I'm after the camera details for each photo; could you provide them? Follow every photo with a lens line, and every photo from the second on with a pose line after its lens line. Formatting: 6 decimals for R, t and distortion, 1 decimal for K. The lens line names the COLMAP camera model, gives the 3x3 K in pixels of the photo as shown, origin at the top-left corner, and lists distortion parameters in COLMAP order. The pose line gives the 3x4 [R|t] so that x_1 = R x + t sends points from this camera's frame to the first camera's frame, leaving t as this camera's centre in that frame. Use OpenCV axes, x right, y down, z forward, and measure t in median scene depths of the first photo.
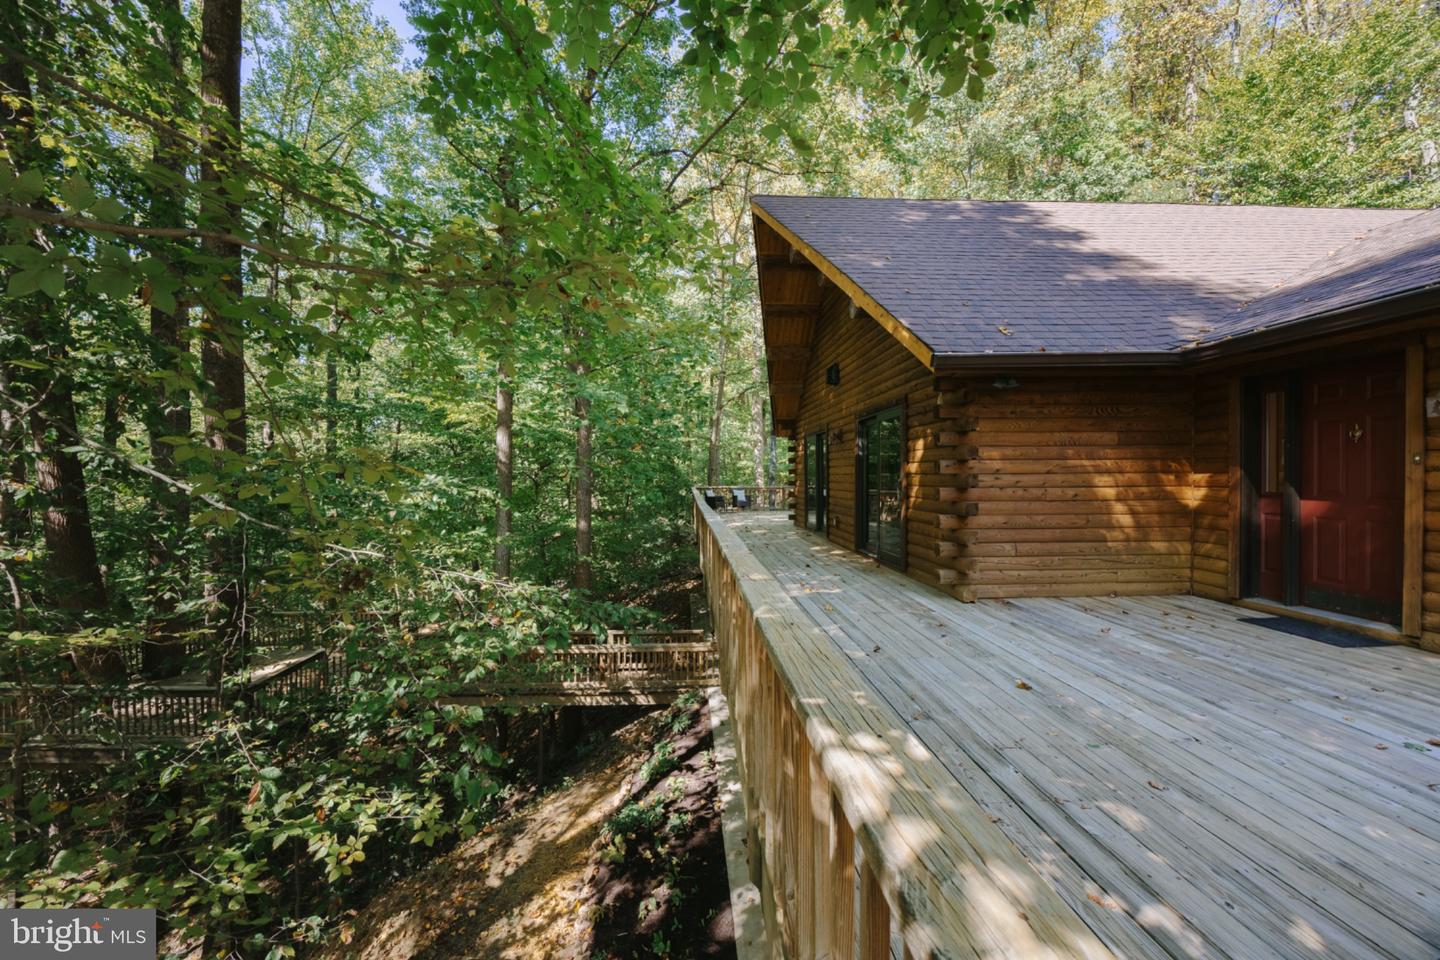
lens RADIAL K [[544.2, 0, 720.0], [0, 544.2, 480.0], [0, 0, 1]] dist [0.000299, -0.000354]
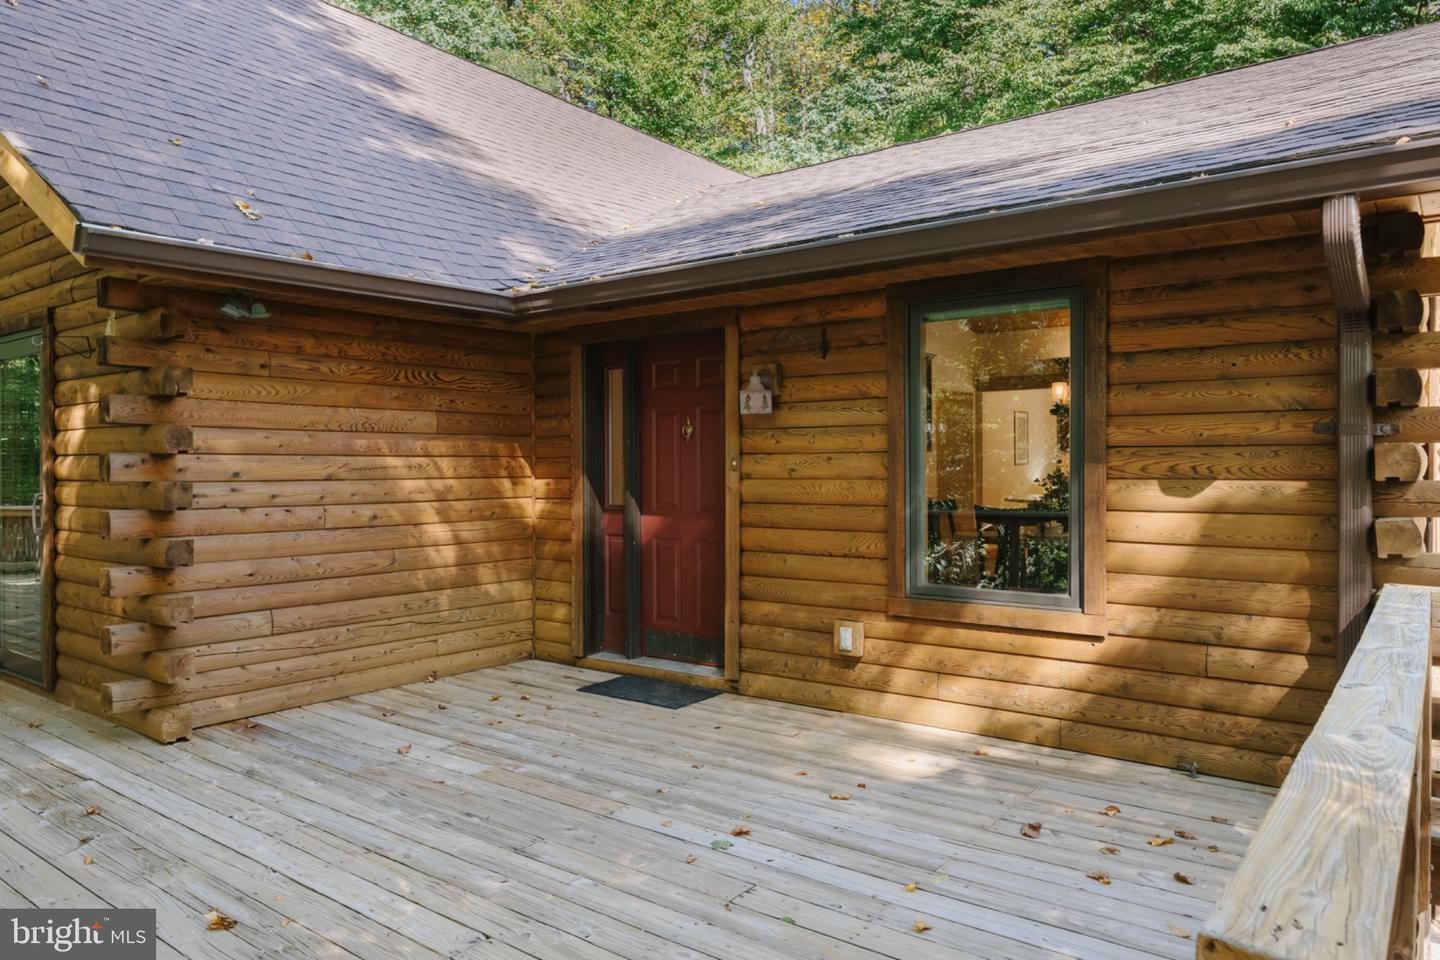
lens RADIAL K [[946.9, 0, 709.4], [0, 946.9, 473.9], [0, 0, 1]] dist [-0.000068, 0.000009]
pose [[0.655914, -0.000940, 0.754835, 0.123607], [0.005373, 0.999980, -0.003424, -0.013011], [-0.754817, 0.006301, 0.655906, 0.063346]]
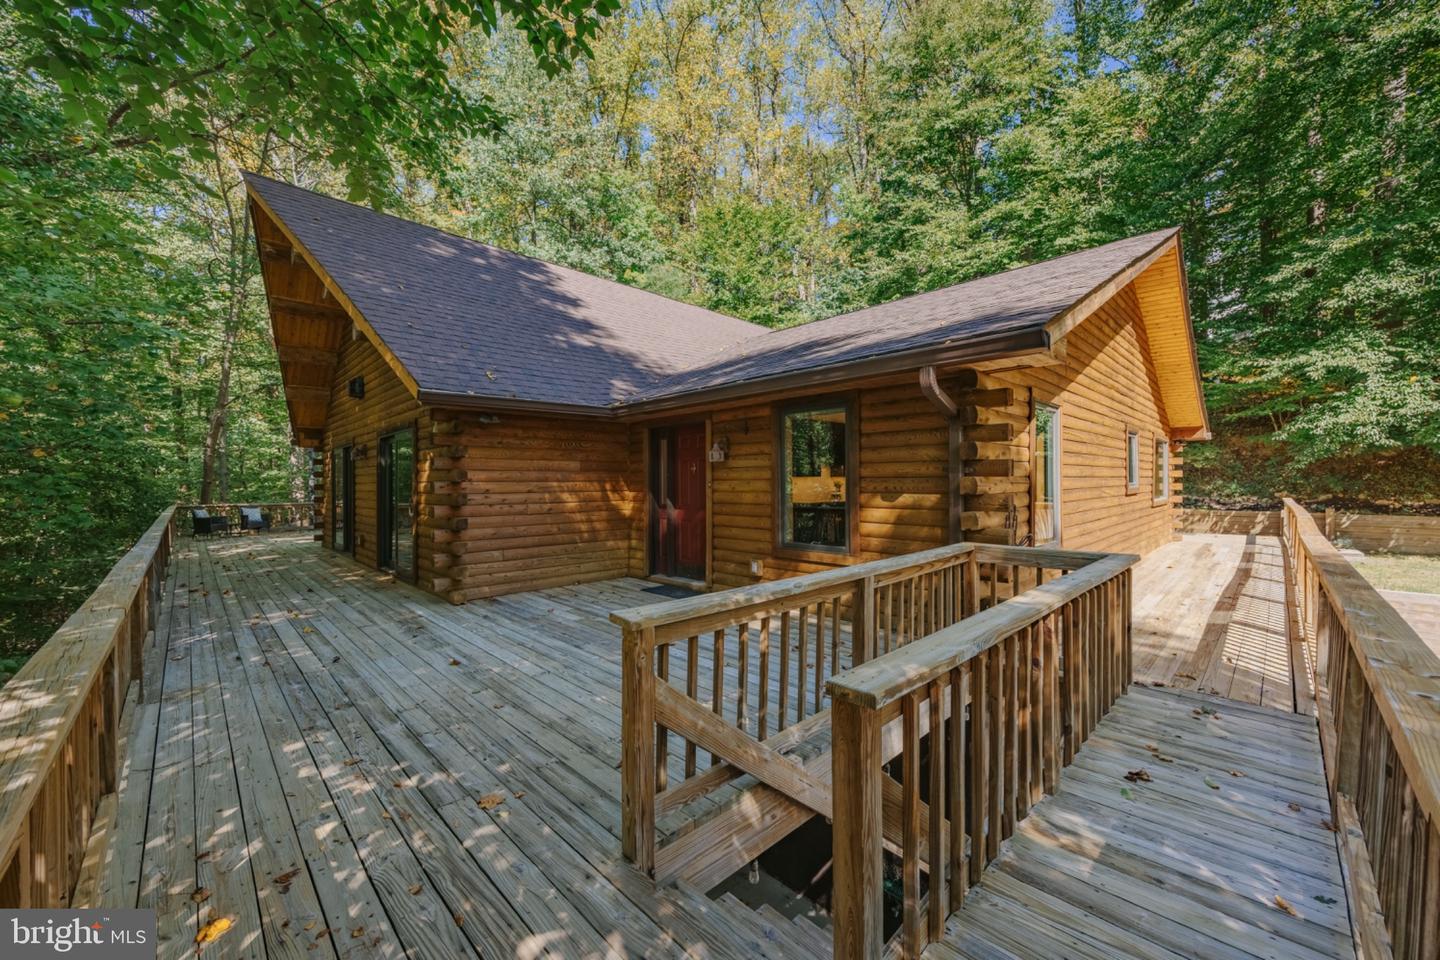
lens RADIAL K [[544.2, 0, 720.0], [0, 544.2, 480.0], [0, 0, 1]] dist [0.000299, -0.000354]
pose [[0.757199, 0.005758, 0.653158, 0.115835], [0.006432, 0.999847, -0.016271, -0.017883], [-0.653152, 0.016522, 0.757047, -0.240648]]
